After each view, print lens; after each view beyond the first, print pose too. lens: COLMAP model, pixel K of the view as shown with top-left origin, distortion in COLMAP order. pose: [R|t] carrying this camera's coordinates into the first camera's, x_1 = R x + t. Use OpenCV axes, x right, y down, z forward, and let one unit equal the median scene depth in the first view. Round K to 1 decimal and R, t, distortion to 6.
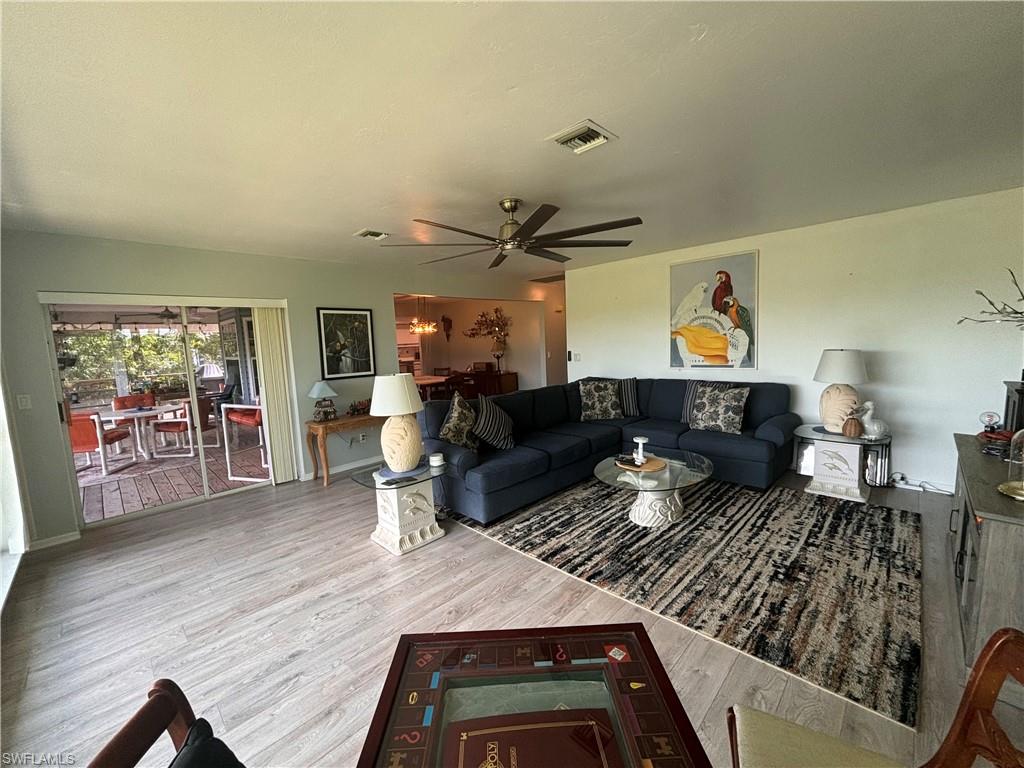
lens RADIAL K [[413.3, 0, 512.8], [0, 413.3, 383.3], [0, 0, 1]] dist [0.002576, 0.000241]
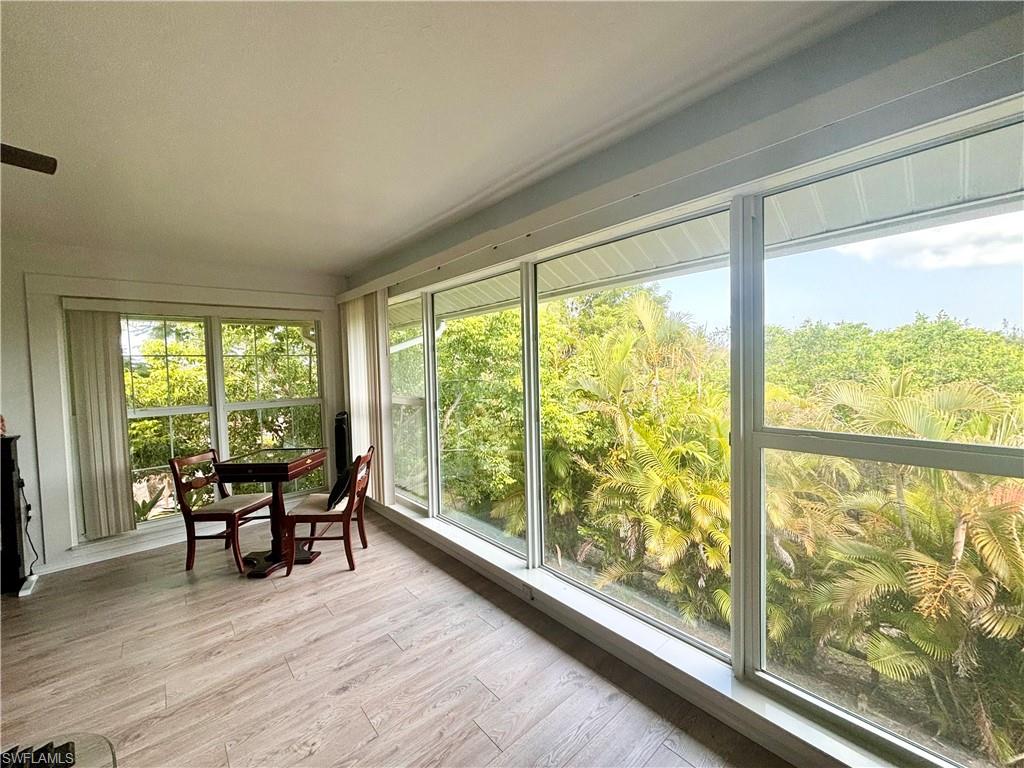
lens RADIAL K [[413.3, 0, 511.1], [0, 413.3, 384.2], [0, 0, 1]] dist [0.002576, 0.000241]
pose [[-0.993568, 0.068514, 0.090157, -0.802443], [0.081592, 0.985246, 0.150445, -0.097879], [-0.078520, 0.156833, -0.984499, 1.379487]]
